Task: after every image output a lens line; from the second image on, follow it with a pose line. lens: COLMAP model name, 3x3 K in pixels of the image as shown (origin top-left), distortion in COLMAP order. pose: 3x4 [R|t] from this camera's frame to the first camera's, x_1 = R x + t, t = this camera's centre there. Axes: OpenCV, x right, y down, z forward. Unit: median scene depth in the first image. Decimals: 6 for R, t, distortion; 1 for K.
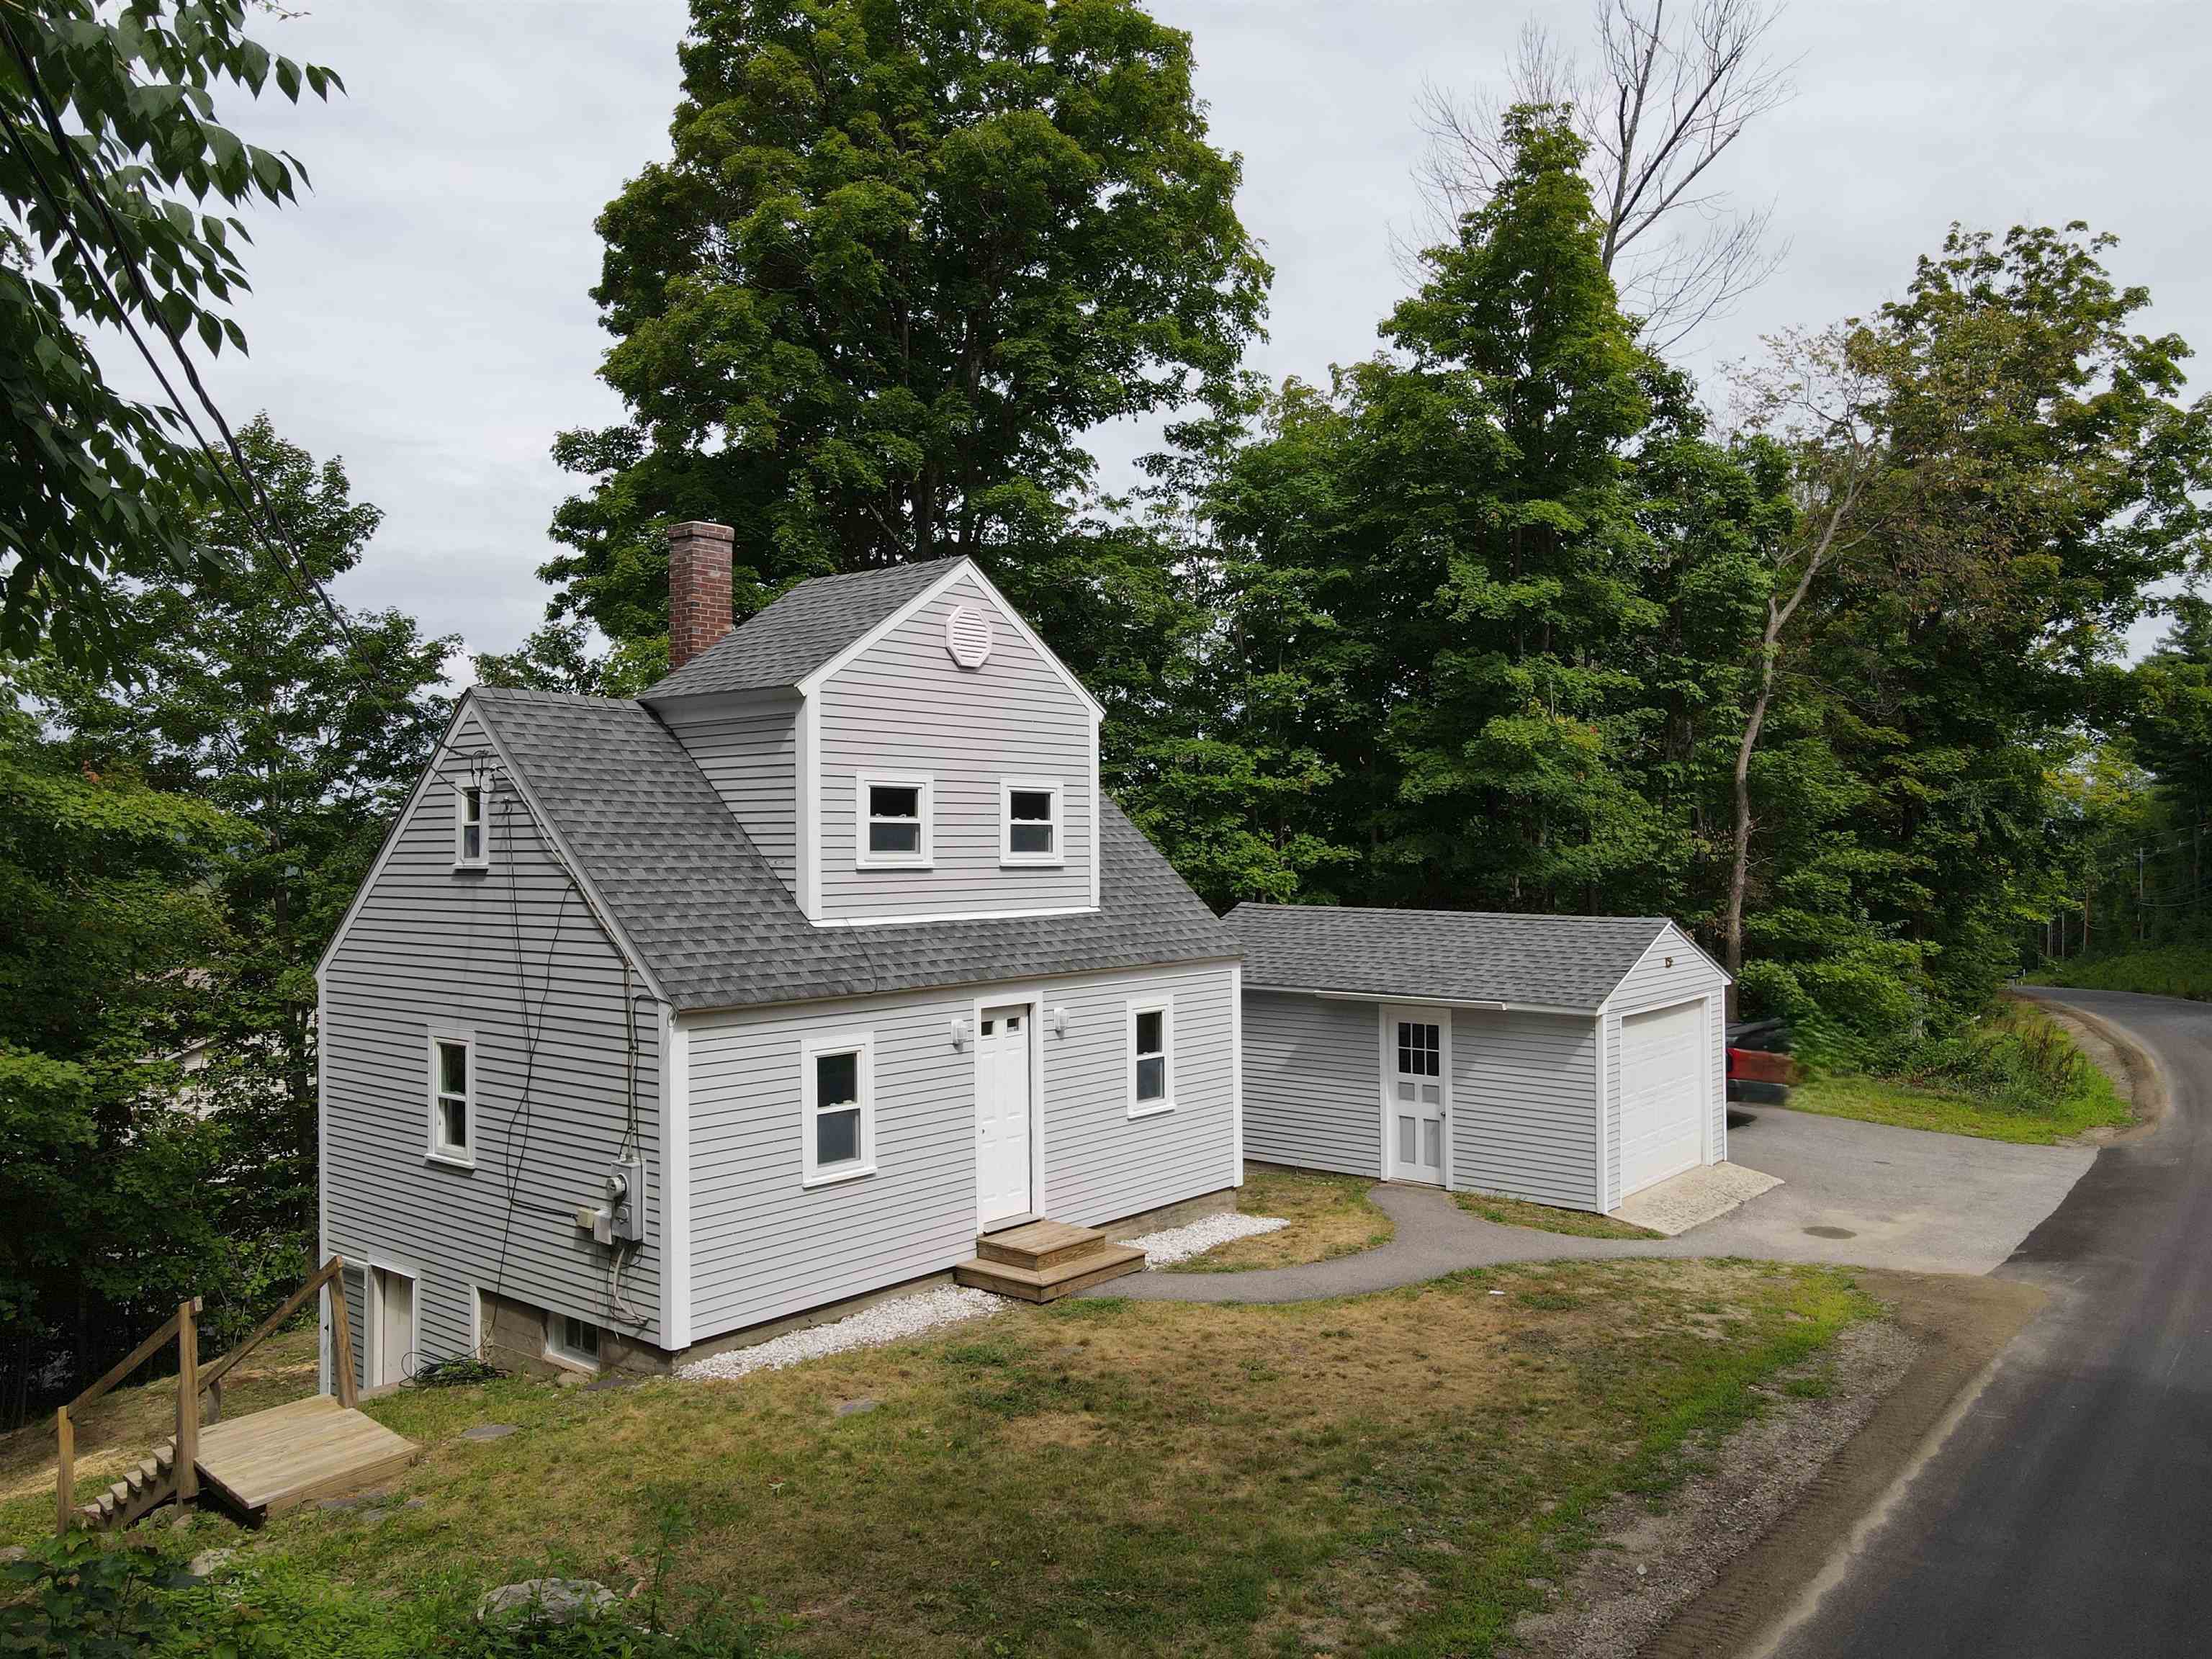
lens RADIAL K [[1626.4, 0, 1099.3], [0, 1626.4, 831.4], [0, 0, 1]] dist [-0.008043, 0.037240]
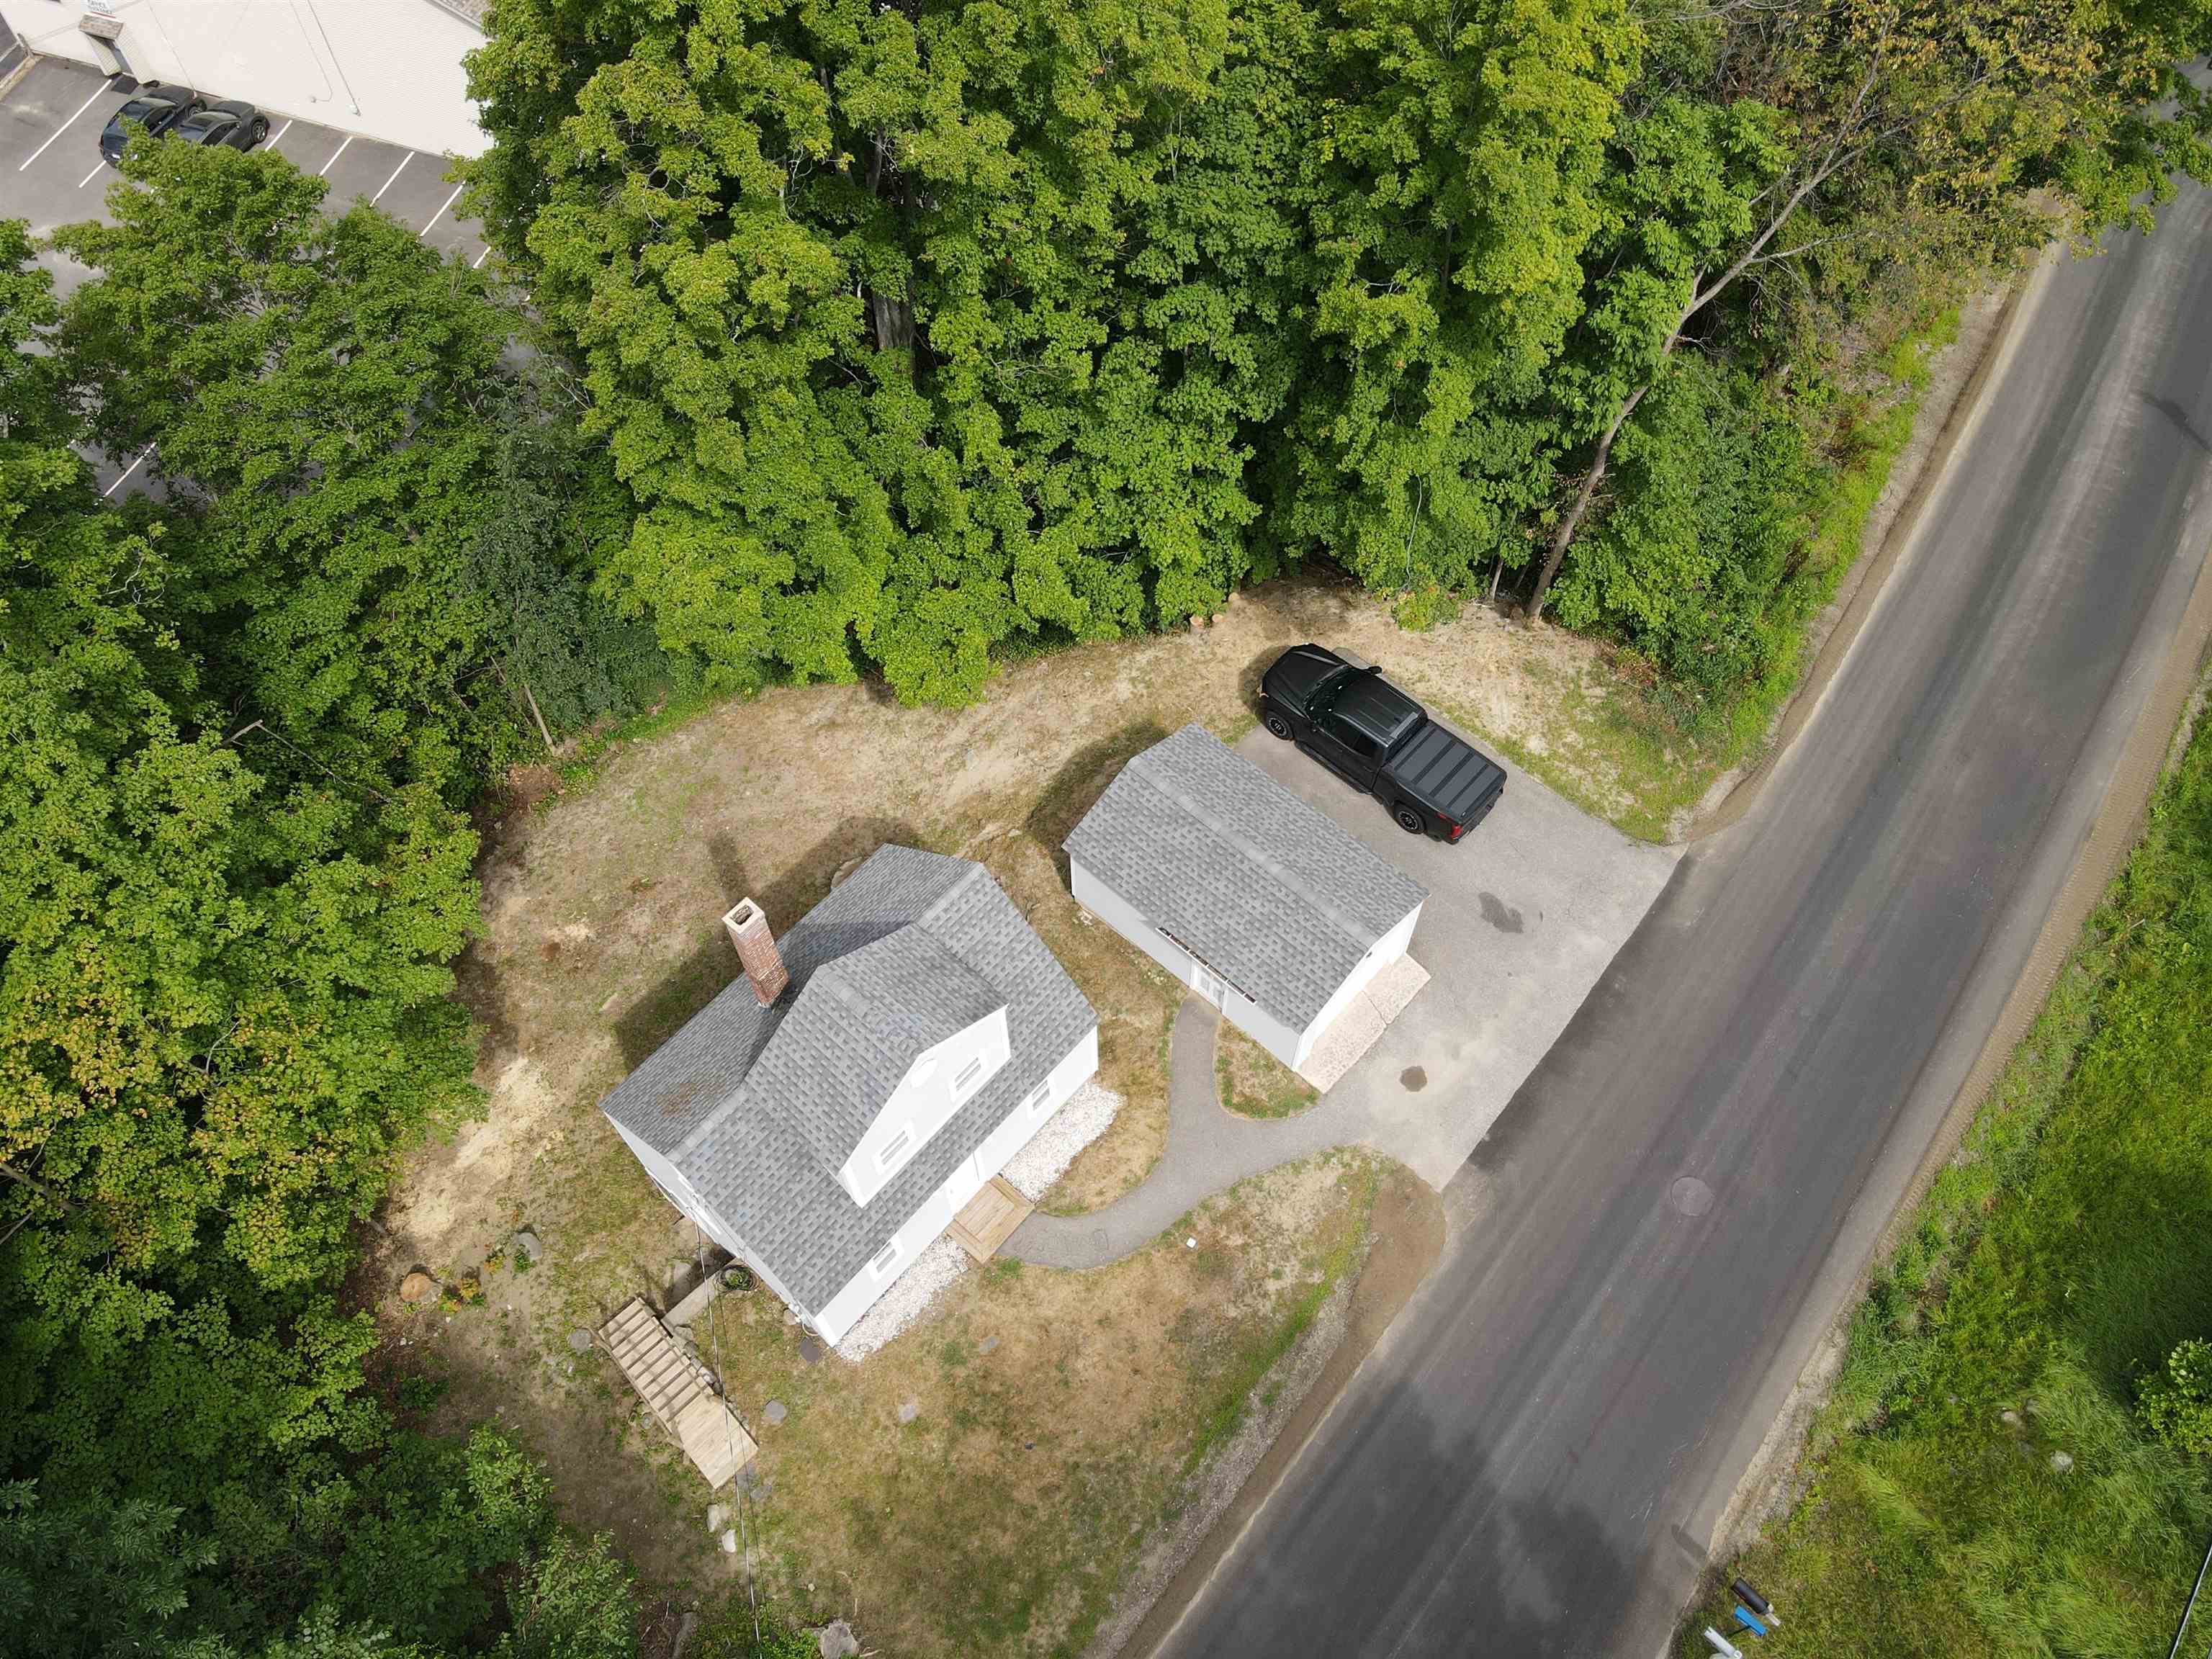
lens RADIAL K [[1664.7, 0, 1106.0], [0, 1664.7, 829.5], [0, 0, 1]] dist [-0.005393, 0.004734]
pose [[0.999472, 0.030120, -0.012207, 0.132180], [-0.004581, 0.502411, 0.864617, -1.830774], [0.032175, -0.864104, 0.502284, 0.331805]]
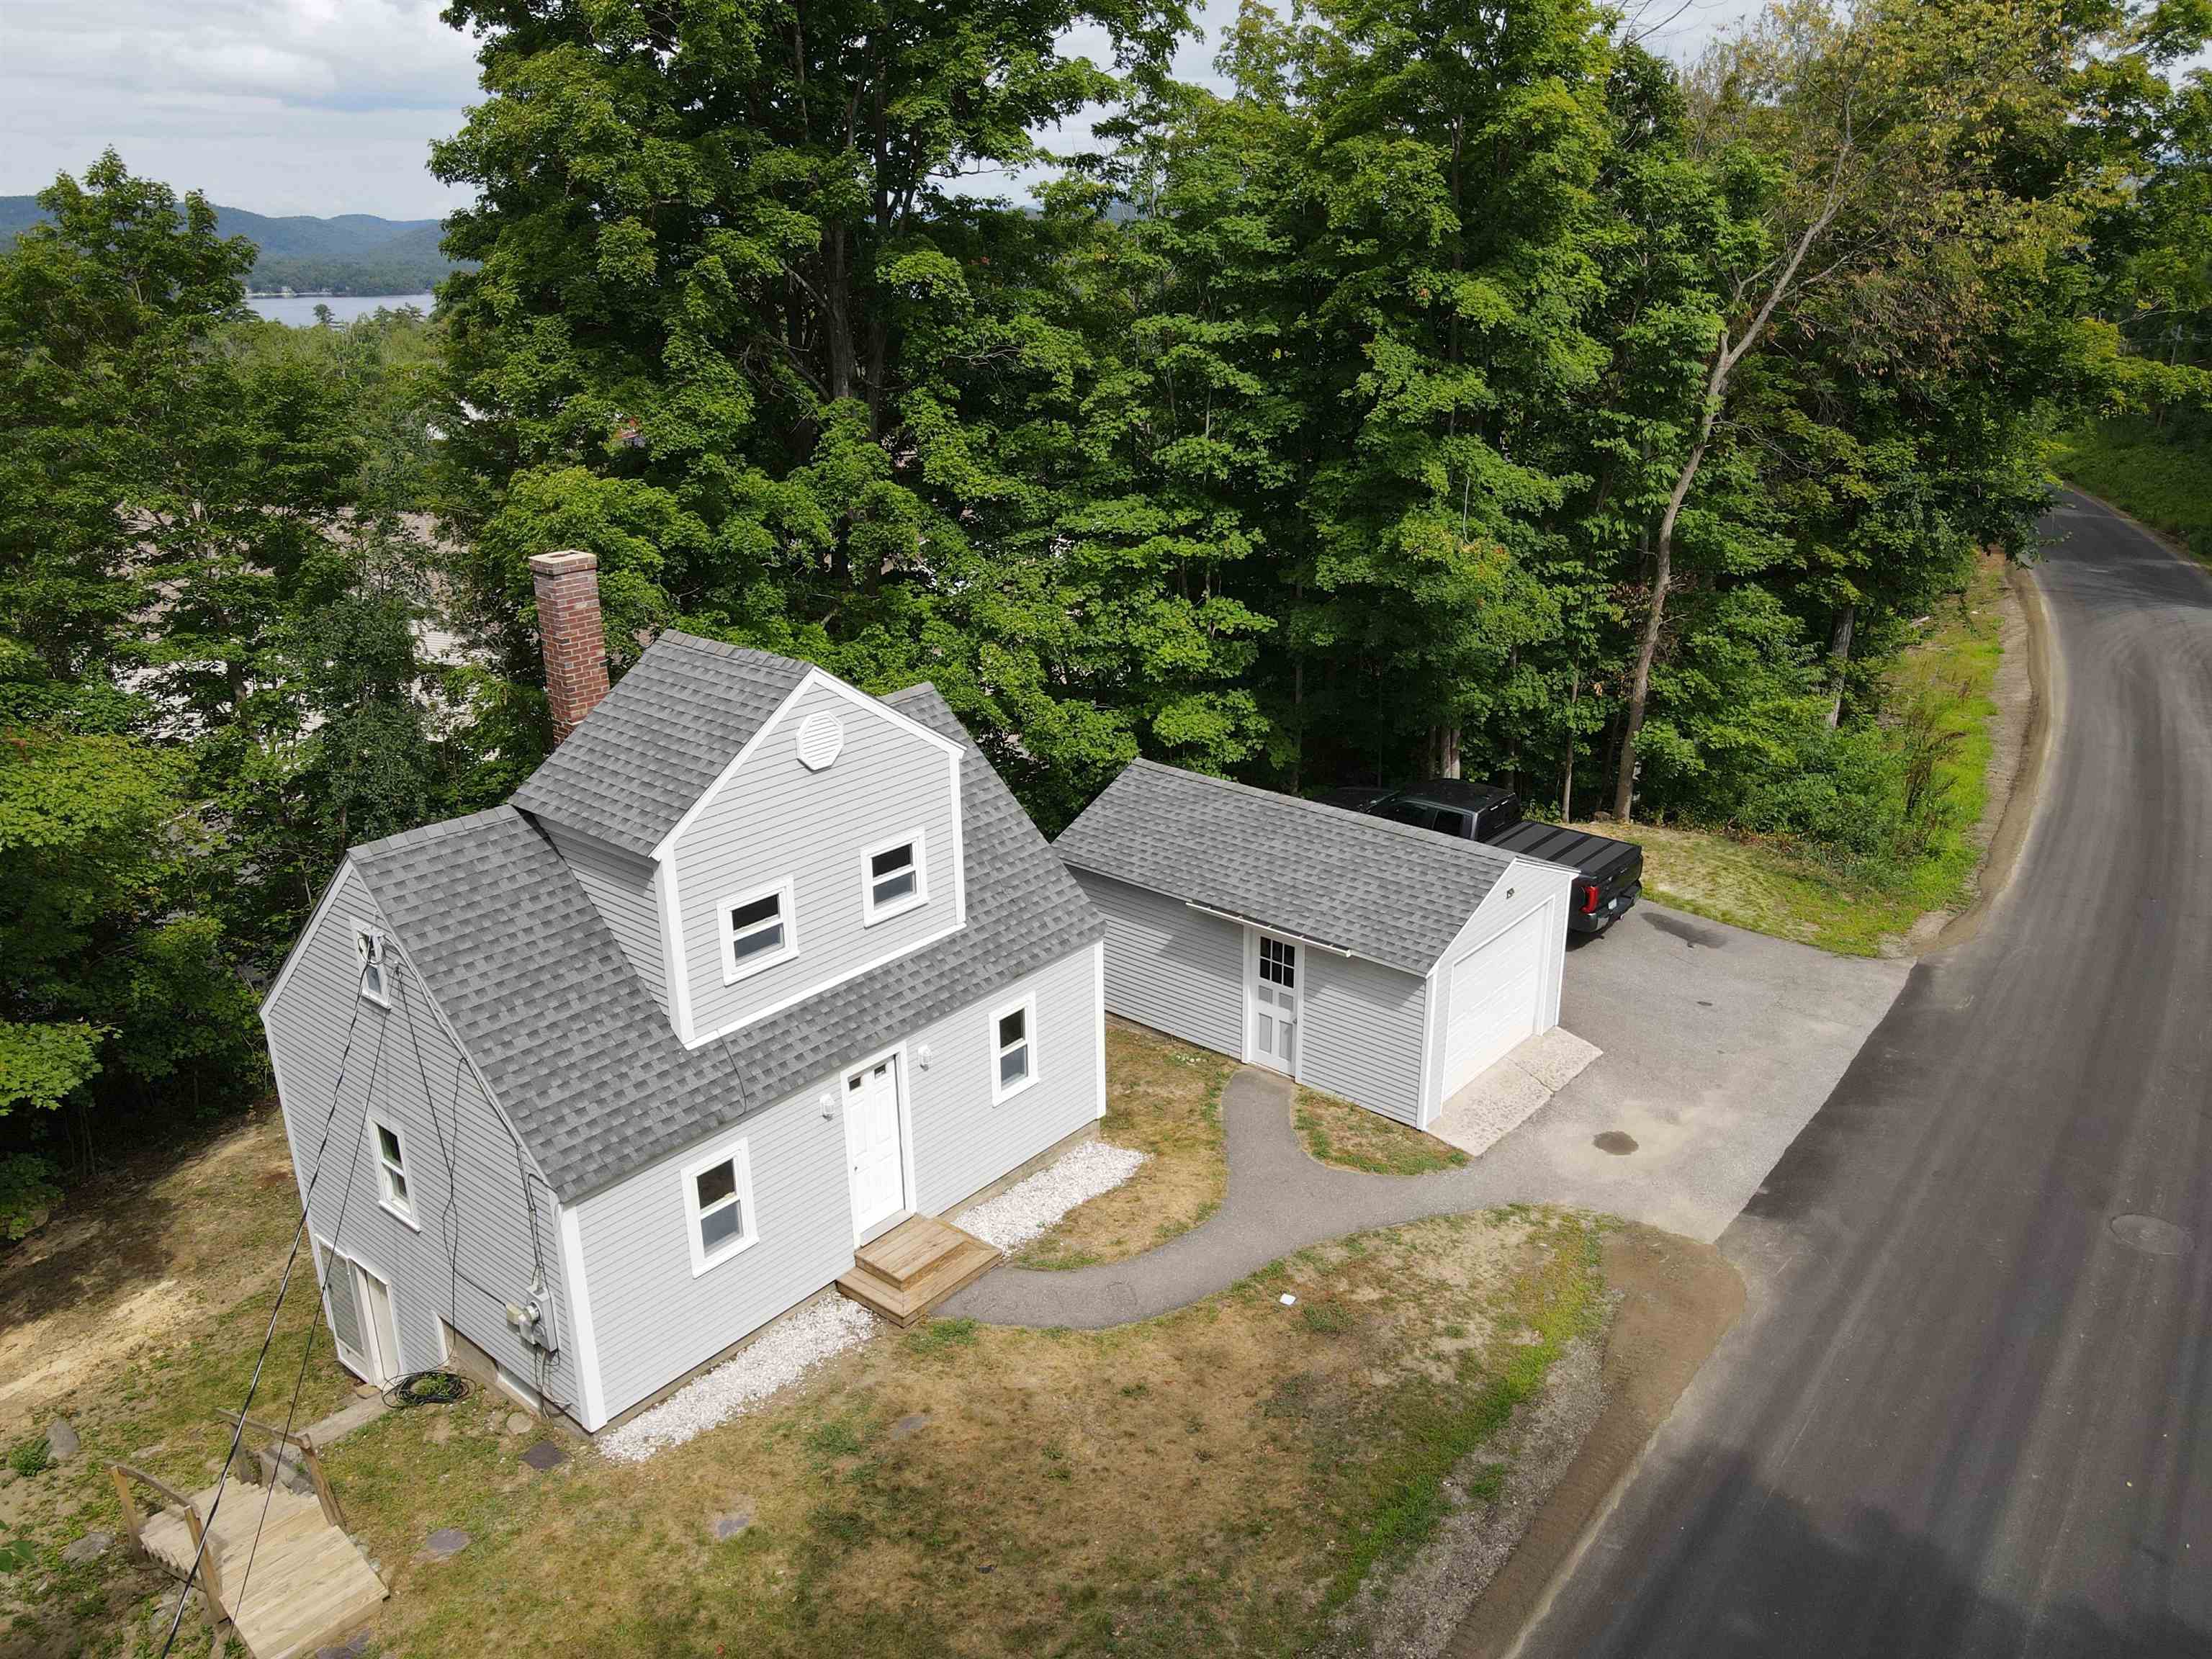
lens RADIAL K [[1626.4, 0, 1099.3], [0, 1626.4, 831.4], [0, 0, 1]] dist [-0.008043, 0.037240]
pose [[0.999973, -0.001855, -0.007066, 0.108087], [0.004238, 0.935093, 0.354376, -0.439174], [0.005950, -0.354397, 0.935076, -0.000736]]
